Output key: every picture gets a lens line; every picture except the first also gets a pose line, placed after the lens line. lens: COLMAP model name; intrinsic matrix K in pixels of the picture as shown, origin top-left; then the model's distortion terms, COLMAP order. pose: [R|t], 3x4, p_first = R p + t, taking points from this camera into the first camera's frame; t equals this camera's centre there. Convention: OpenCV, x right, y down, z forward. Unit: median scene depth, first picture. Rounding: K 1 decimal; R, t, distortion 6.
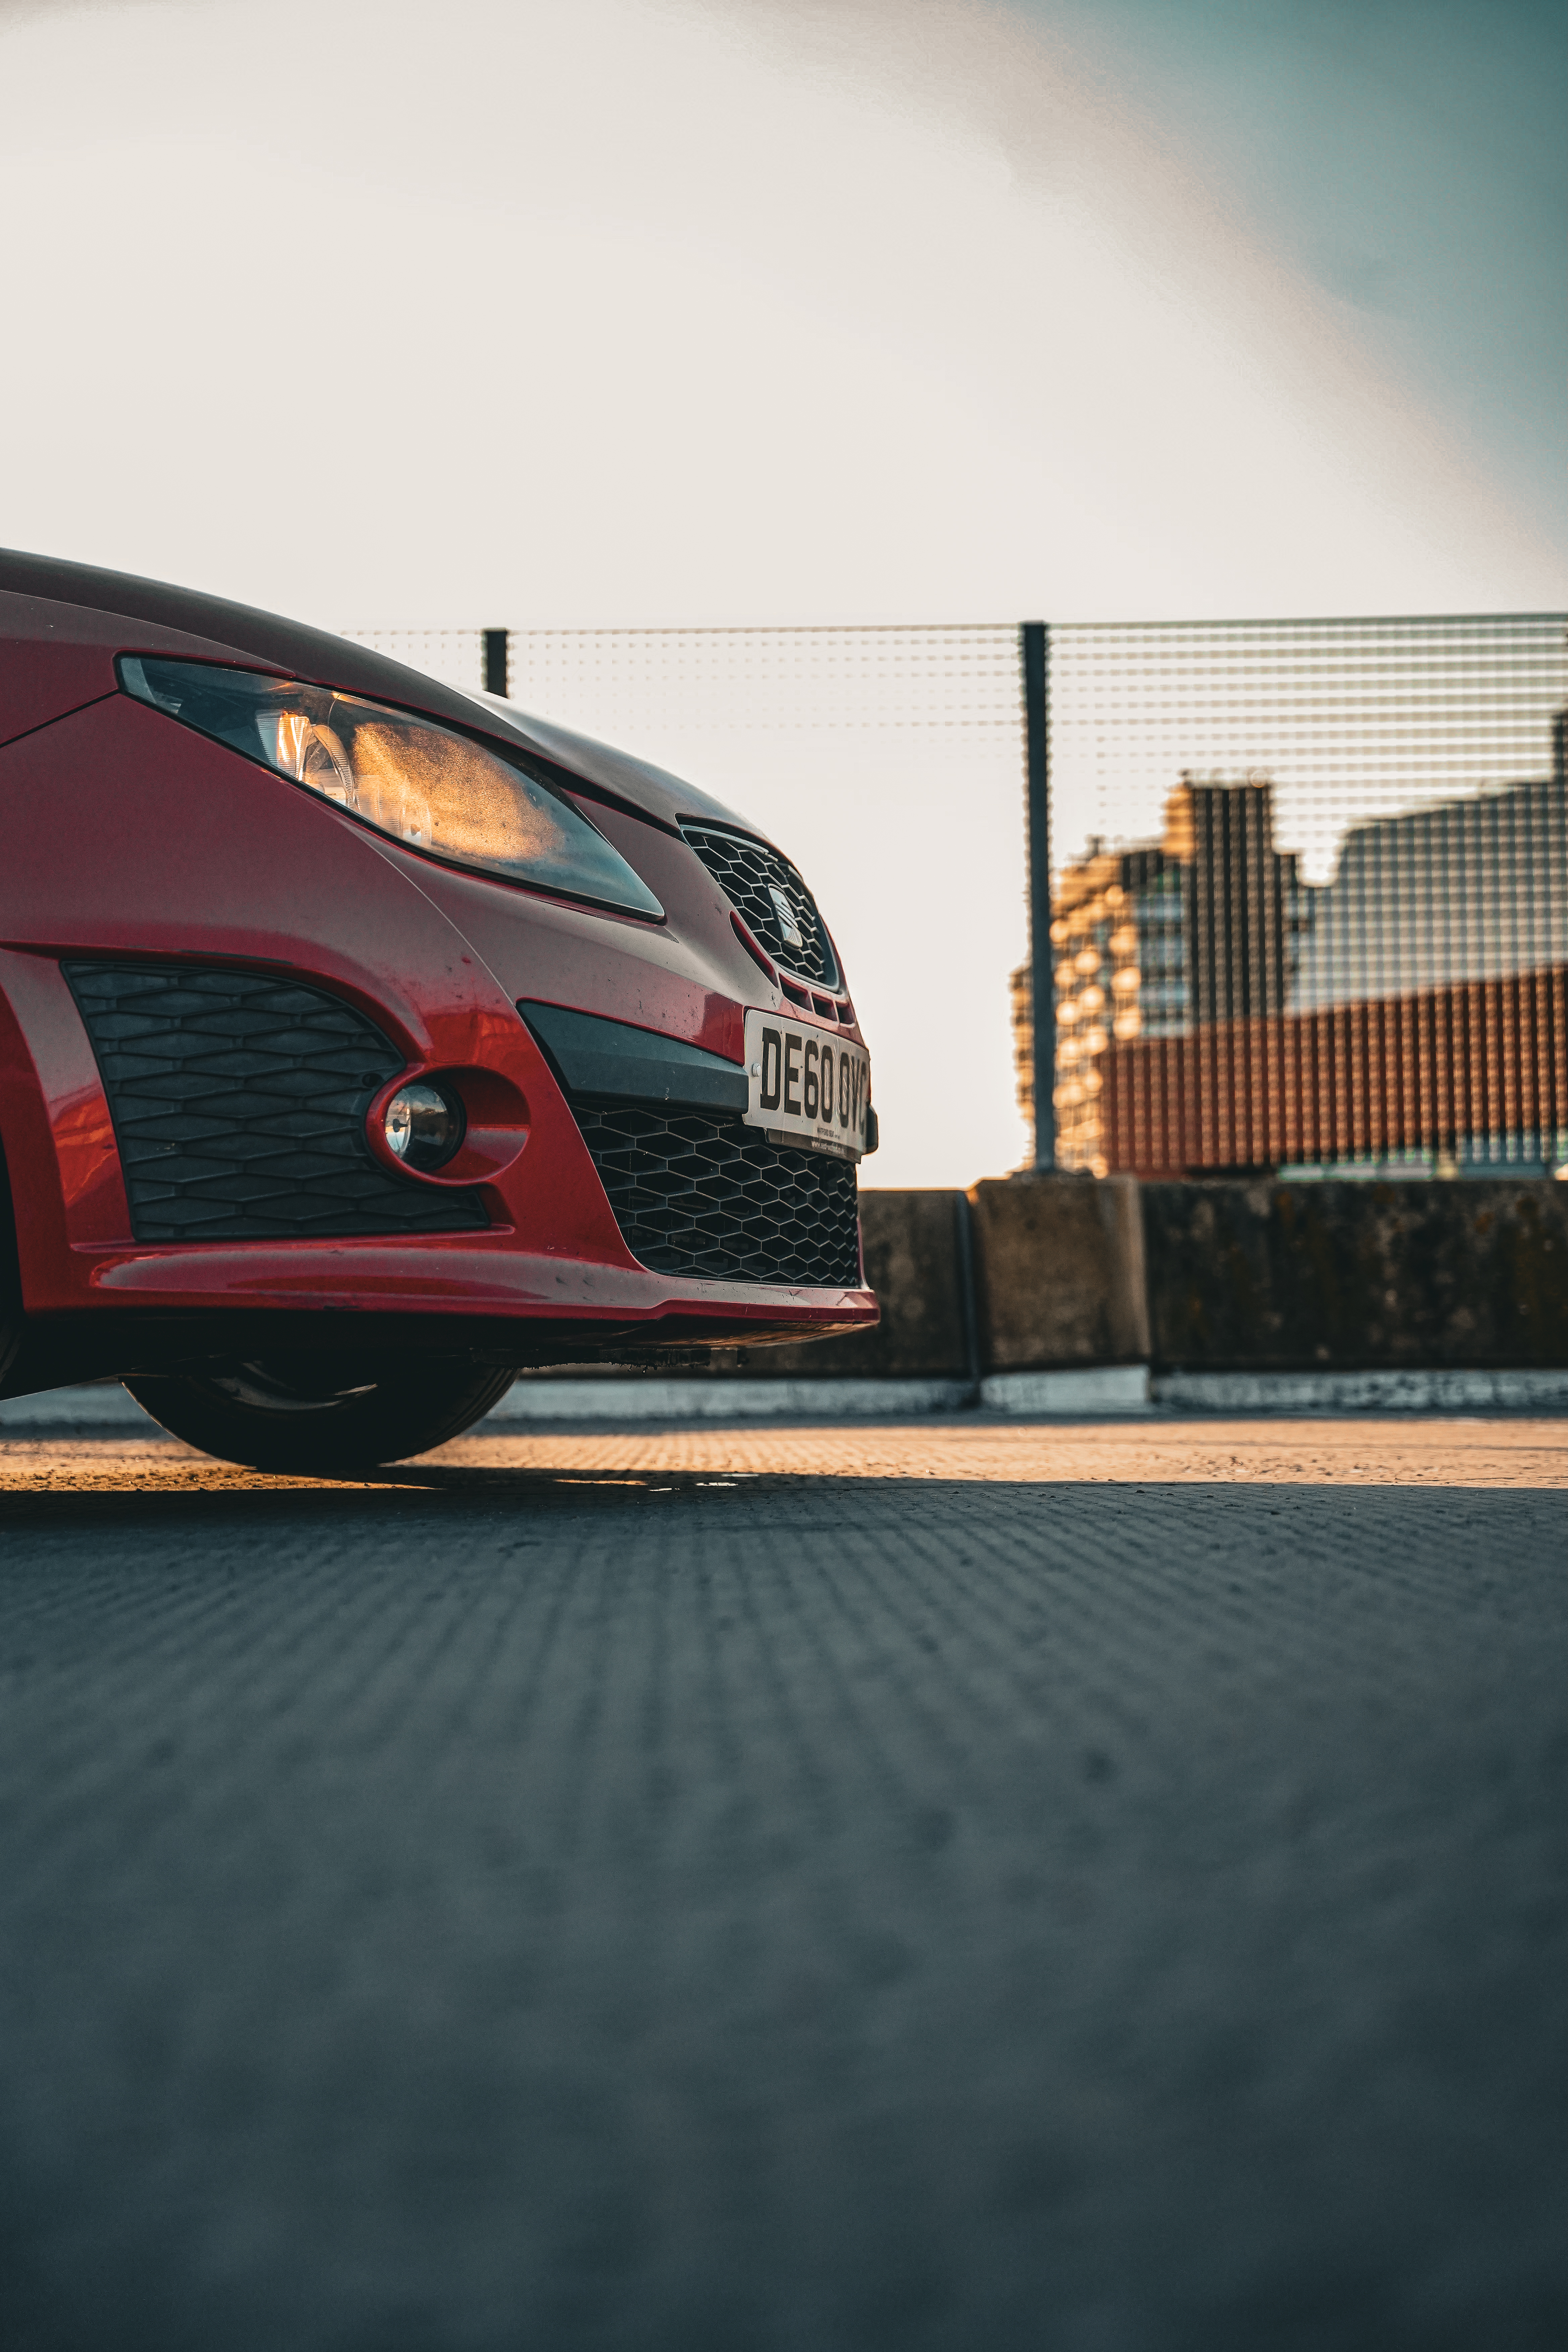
lens RADIAL K [[3459.3, 0, 795.1], [0, 3459.3, 1172.8], [0, 0, 1]] dist [0.128044, 0.000000]
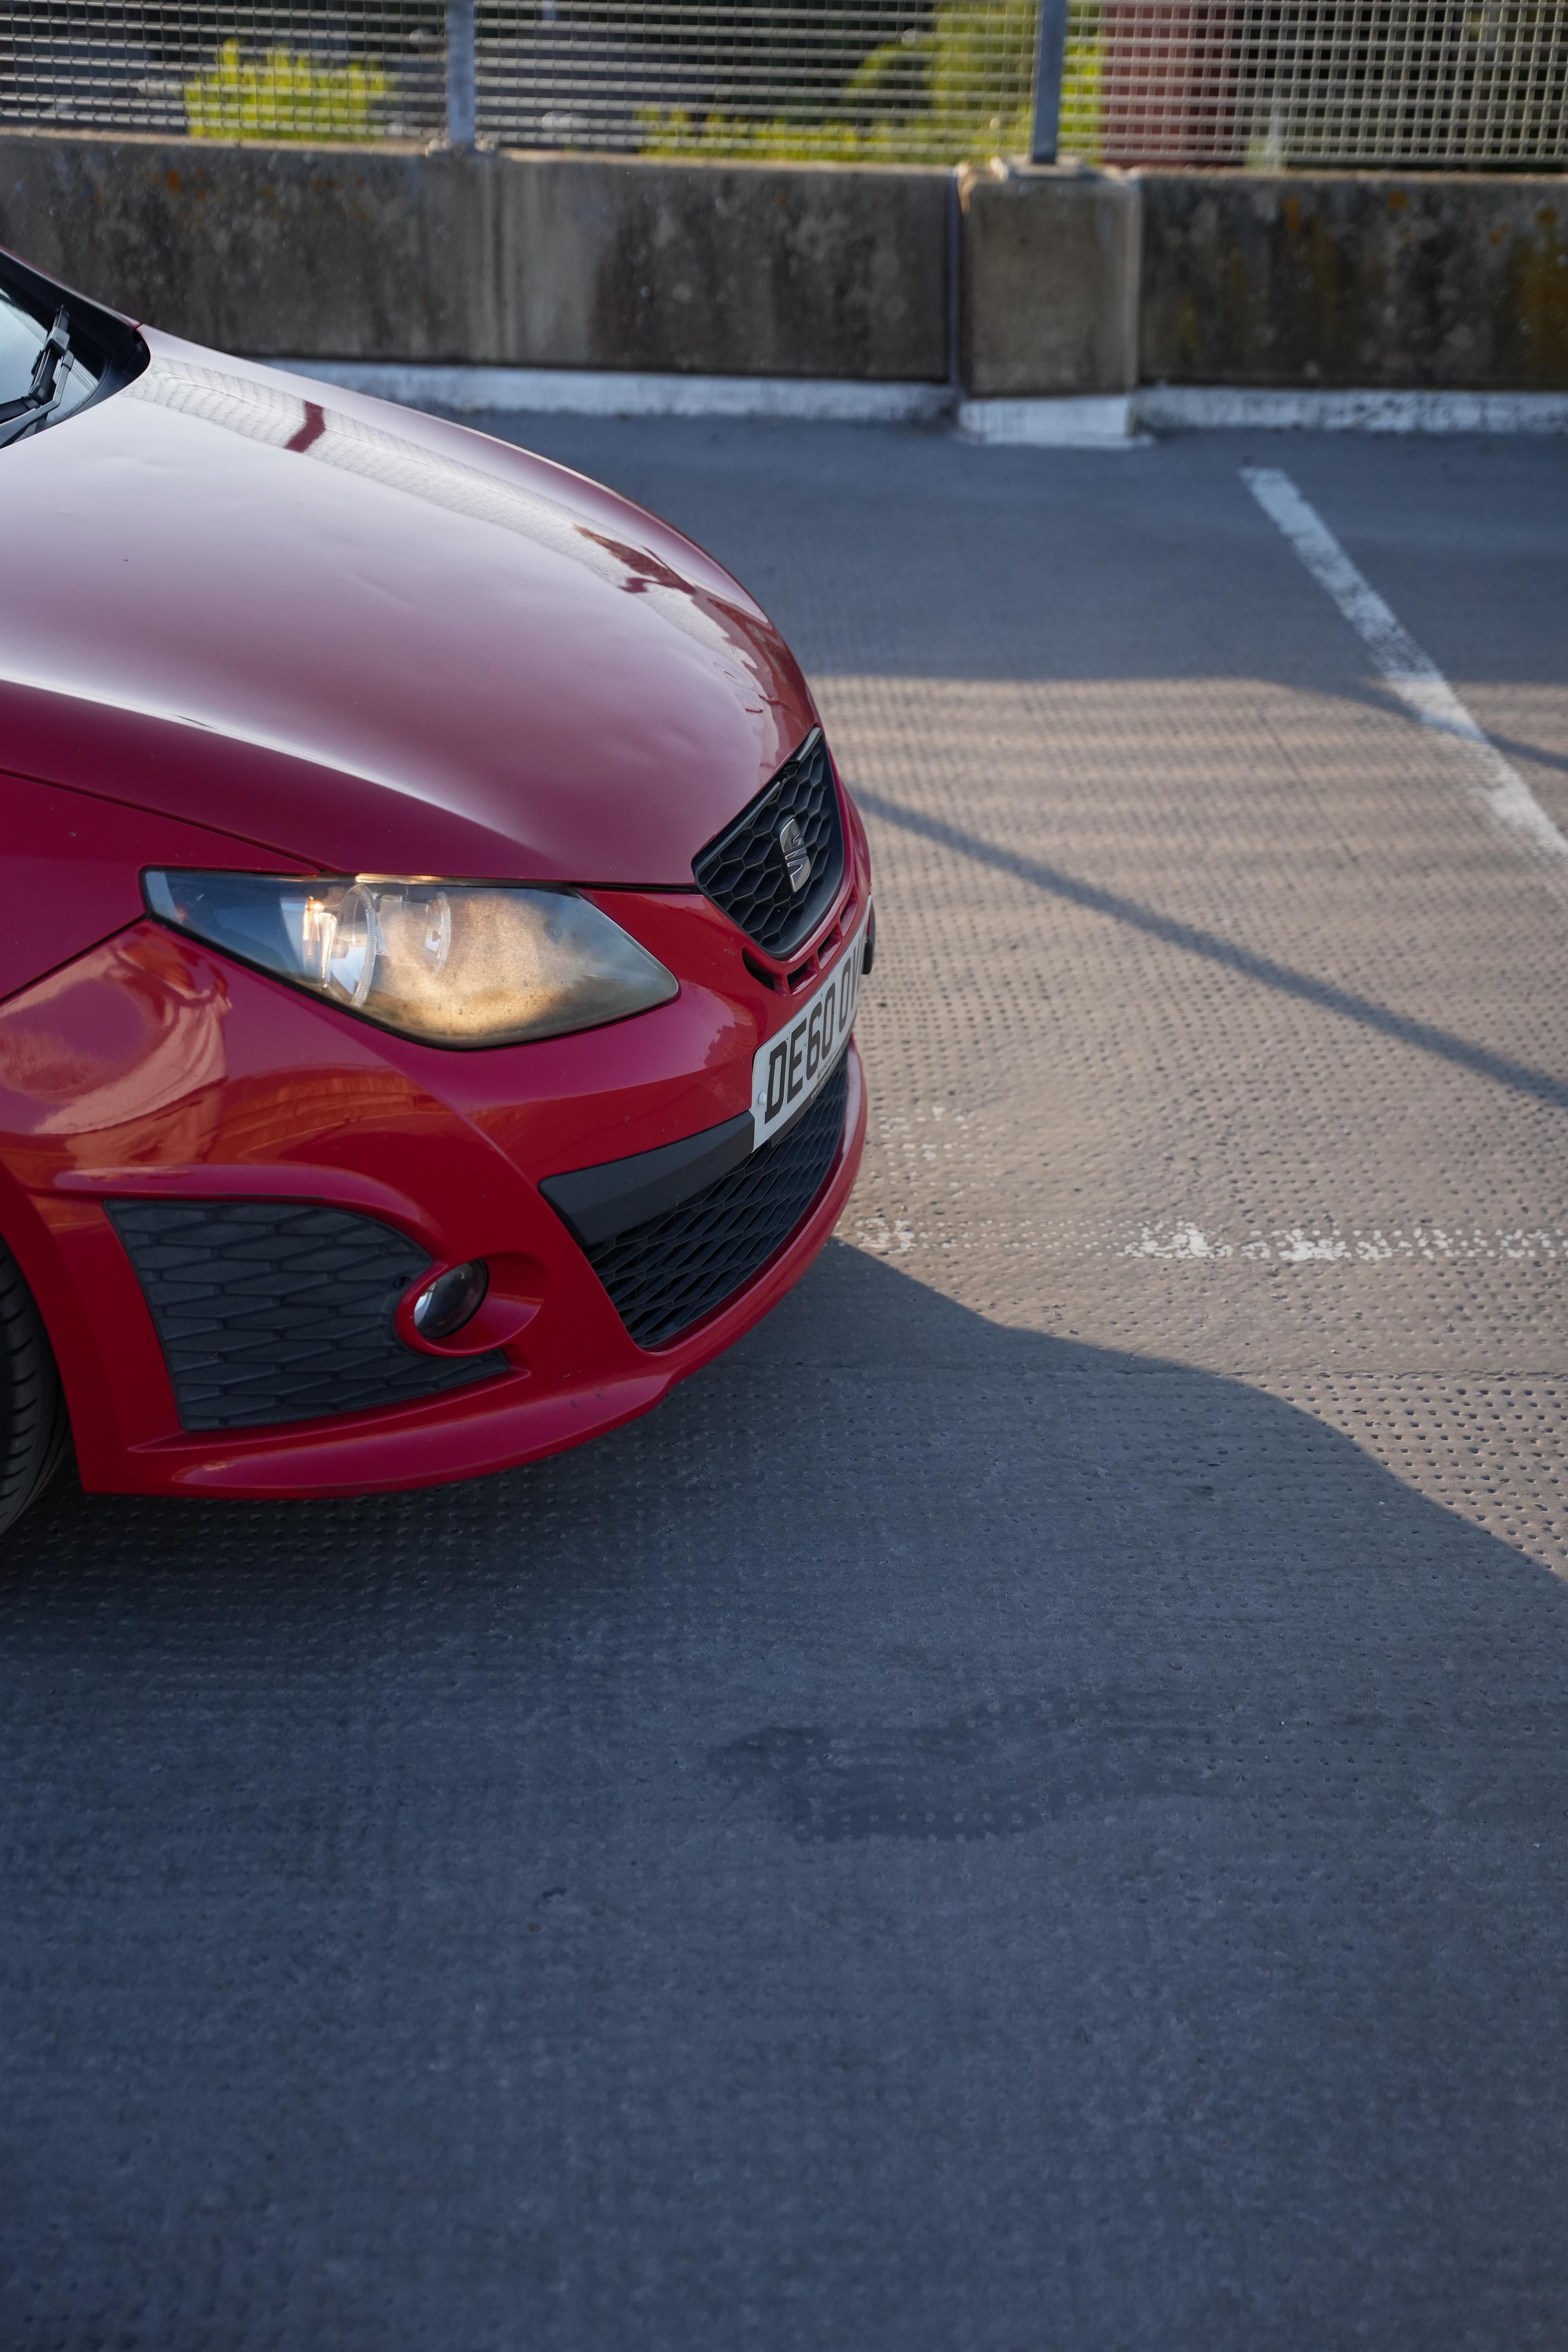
lens RADIAL K [[3459.3, 0, 773.8], [0, 3459.3, 1167.8], [0, 0, 1]] dist [0.128044, 0.000000]
pose [[0.998945, 0.039577, 0.023297, -0.012641], [-0.045880, 0.882463, 0.468140, -0.202226], [-0.002031, -0.468715, 0.883347, 0.030930]]
